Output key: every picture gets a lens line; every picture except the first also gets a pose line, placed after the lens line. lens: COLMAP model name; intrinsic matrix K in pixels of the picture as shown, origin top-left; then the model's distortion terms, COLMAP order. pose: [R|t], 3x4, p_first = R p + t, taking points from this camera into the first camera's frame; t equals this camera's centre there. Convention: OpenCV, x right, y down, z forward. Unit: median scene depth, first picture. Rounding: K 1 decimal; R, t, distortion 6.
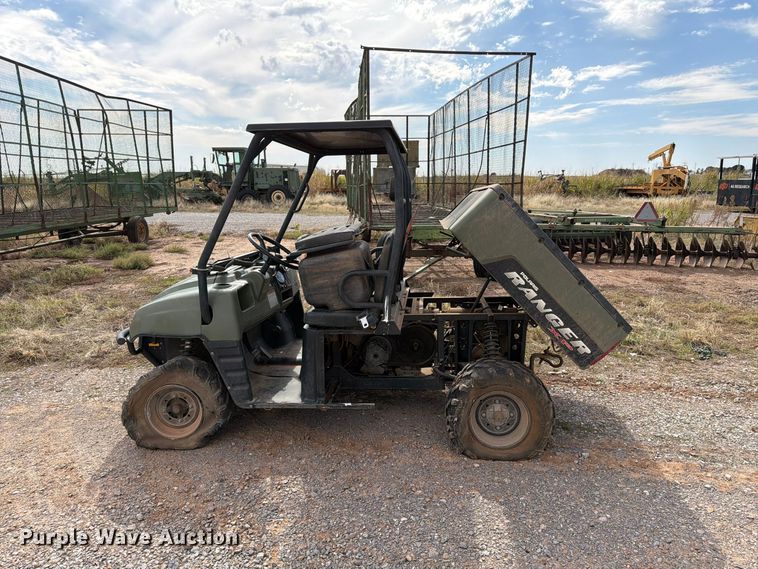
lens RADIAL K [[531.5, 0, 384.3], [0, 531.5, 279.6], [0, 0, 1]] dist [0.034999, -0.051817]
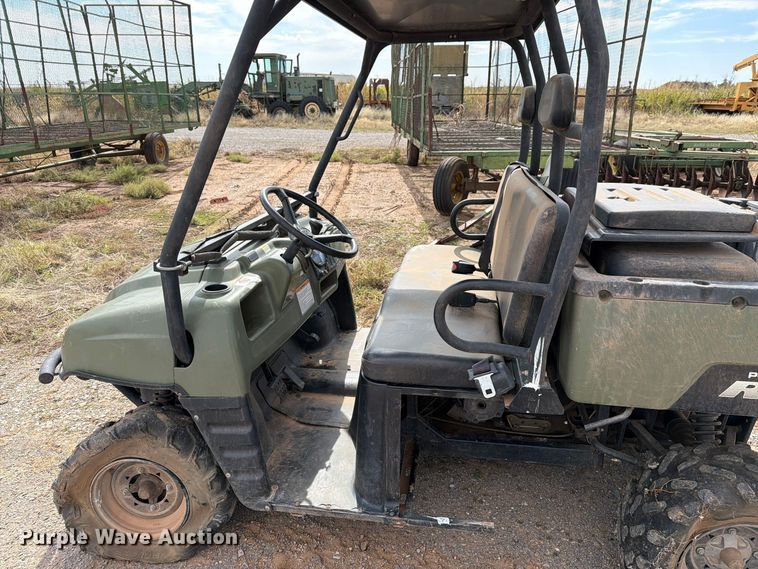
lens RADIAL K [[531.5, 0, 373.4], [0, 531.5, 285.5], [0, 0, 1]] dist [0.034999, -0.051817]
pose [[0.996348, 0.033423, -0.078570, -0.073424], [-0.020236, 0.986419, 0.162998, -0.060576], [0.082951, -0.160812, 0.983493, 0.352598]]
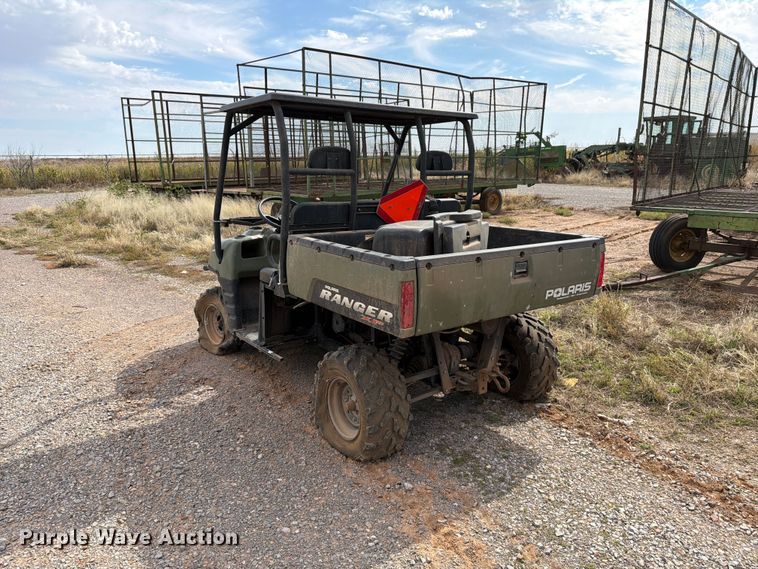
lens RADIAL K [[531.5, 0, 380.1], [0, 531.5, 283.0], [0, 0, 1]] dist [0.034999, -0.051817]
pose [[0.660665, 0.168381, -0.731553, 0.625766], [-0.129251, 0.985481, 0.110101, -0.045517], [0.739470, 0.021814, 0.672836, 0.287601]]
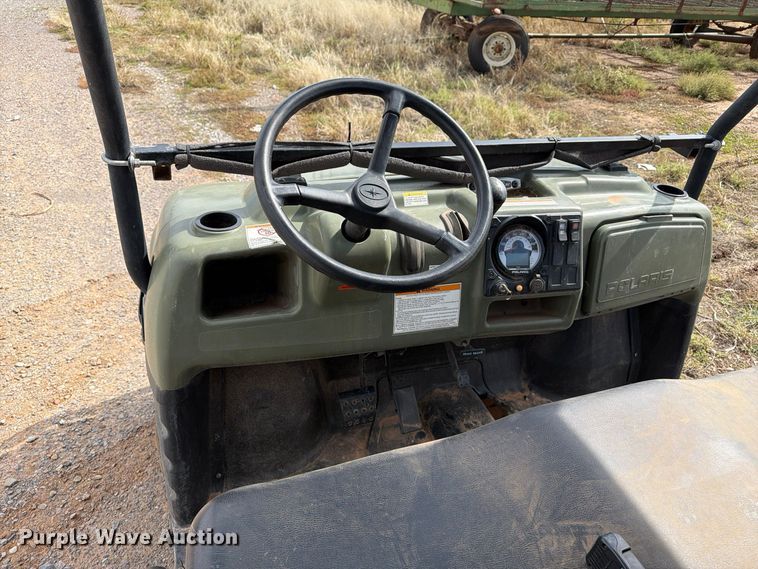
lens RADIAL K [[531.5, 0, 378.9], [0, 531.5, 287.8], [0, 0, 1]] dist [0.034999, -0.051817]
pose [[0.407620, 0.529602, -0.743887, 0.006714], [-0.228852, 0.847887, 0.478241, -0.099209], [0.884009, -0.024700, 0.466816, 0.679327]]
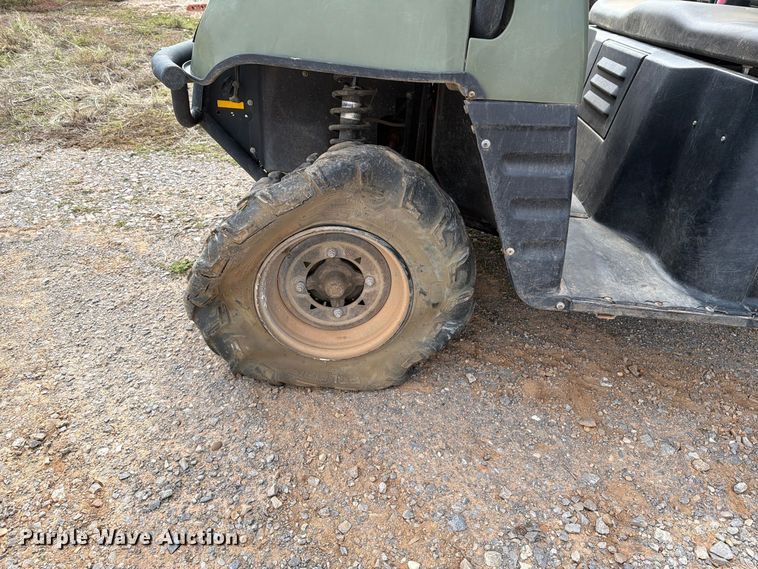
lens RADIAL K [[531.5, 0, 386.2], [0, 531.5, 284.8], [0, 0, 1]] dist [0.034999, -0.051817]
pose [[0.995073, 0.072945, 0.067152, -0.277673], [-0.092551, 0.926303, 0.365235, 0.075239], [-0.035561, -0.369651, 0.928490, 0.482388]]
